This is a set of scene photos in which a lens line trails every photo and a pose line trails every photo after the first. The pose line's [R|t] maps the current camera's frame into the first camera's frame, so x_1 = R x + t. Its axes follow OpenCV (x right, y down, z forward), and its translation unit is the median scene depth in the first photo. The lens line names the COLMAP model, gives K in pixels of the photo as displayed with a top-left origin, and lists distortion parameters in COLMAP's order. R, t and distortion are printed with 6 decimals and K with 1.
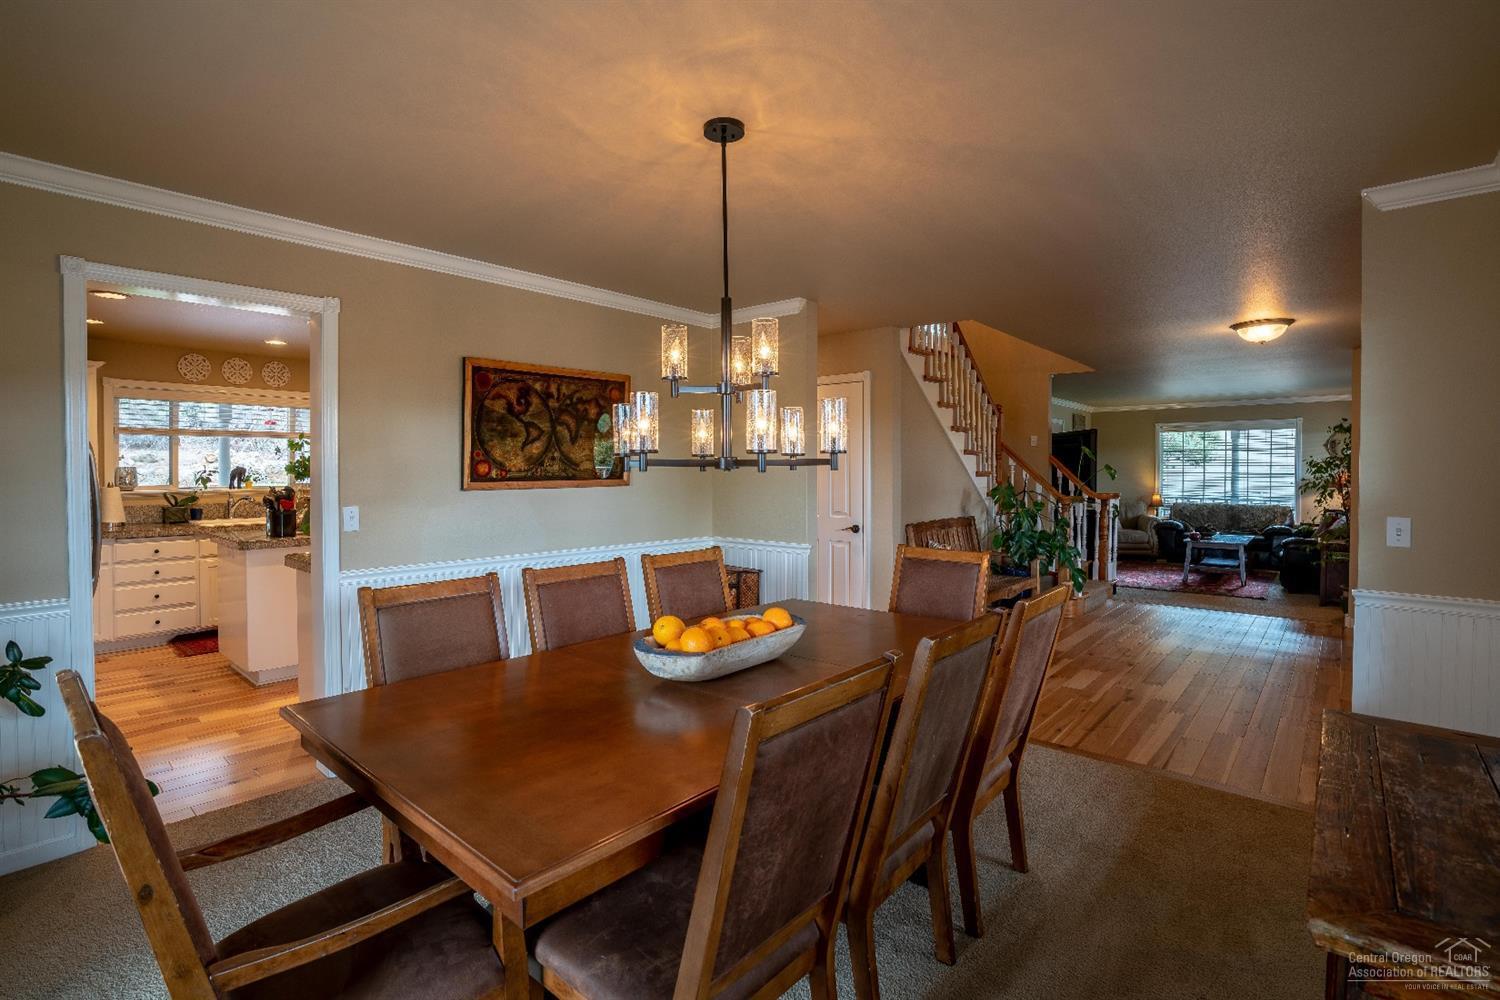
lens RADIAL K [[699.1, 0, 739.8], [0, 699.1, 476.7], [0, 0, 1]] dist [-0.003006, -0.000135]
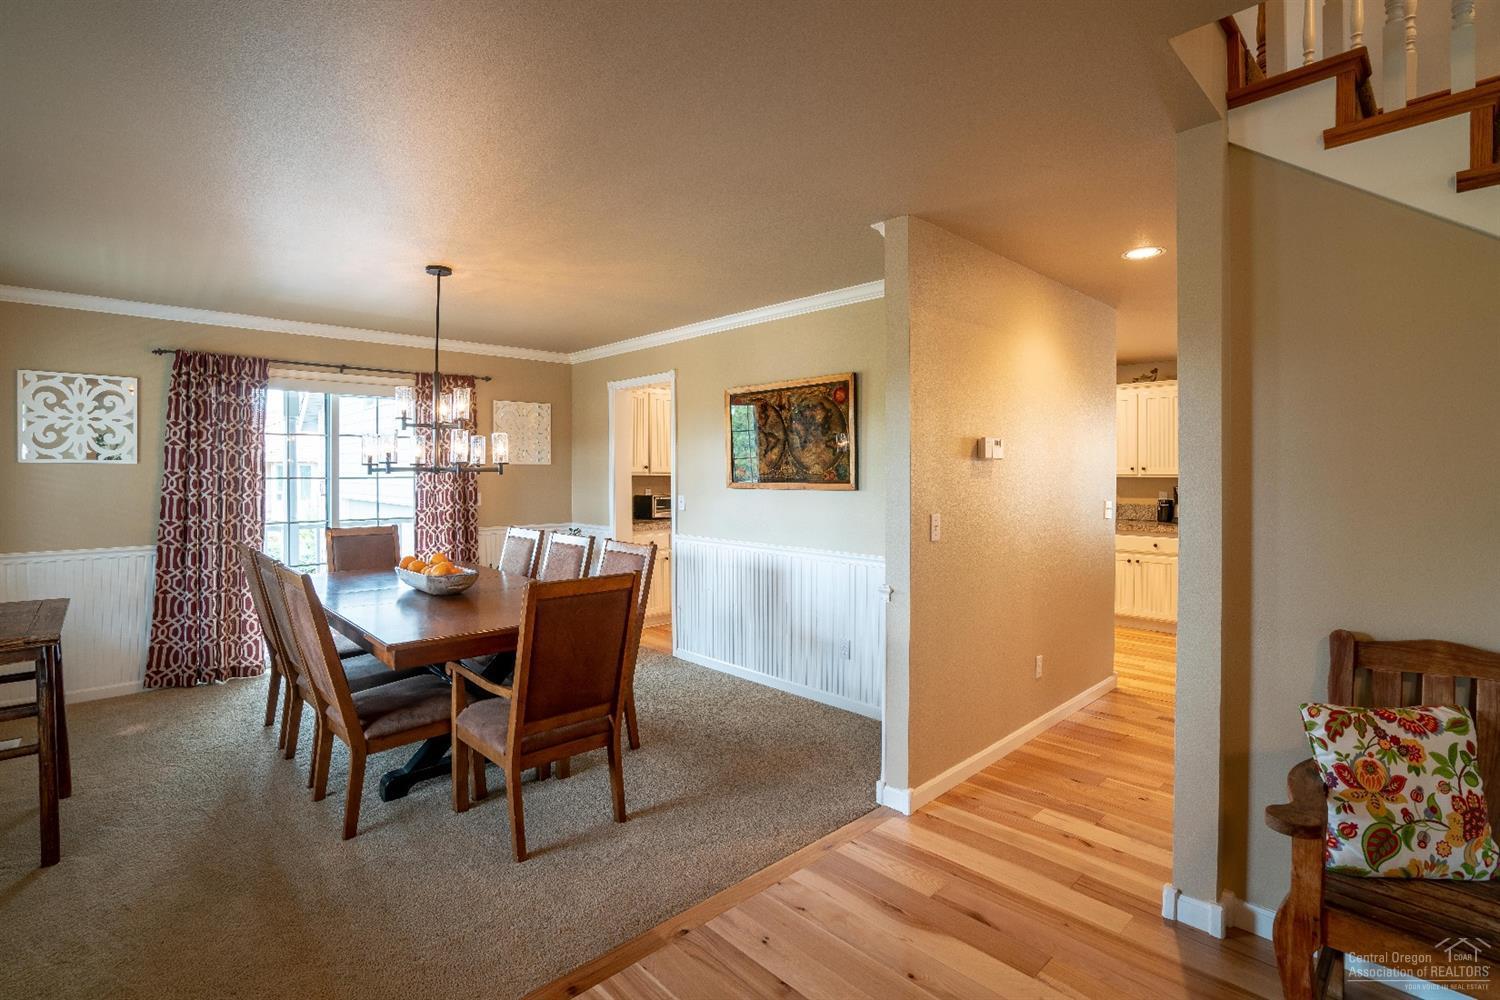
lens RADIAL K [[699.1, 0, 739.8], [0, 699.1, 476.7], [0, 0, 1]] dist [-0.003006, -0.000135]
pose [[-0.077185, 0.017732, -0.996859, 0.479559], [-0.001417, 0.999839, 0.017895, -0.013376], [0.997016, 0.002794, -0.077148, 0.566467]]
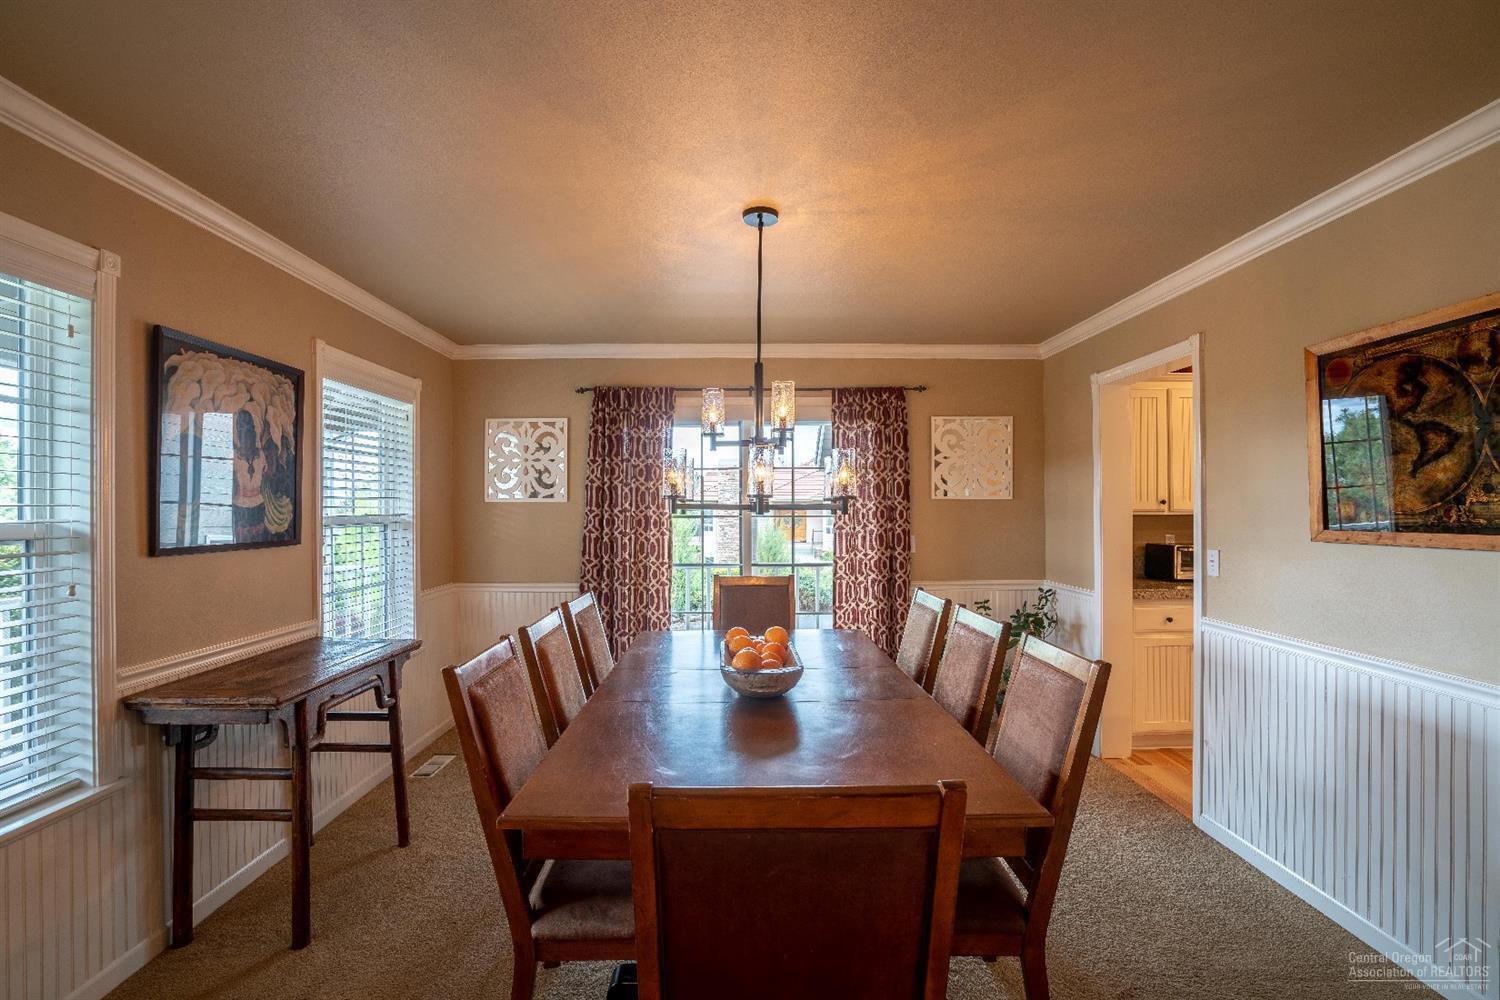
lens RADIAL K [[687.0, 0, 748.0], [0, 687.0, 507.5], [0, 0, 1]] dist [-0.050252, 0.020110]
pose [[-0.726744, 0.011172, -0.686818, 0.231318], [0.008170, 0.999938, 0.007620, -0.011548], [0.686860, -0.000073, -0.726789, 0.550917]]
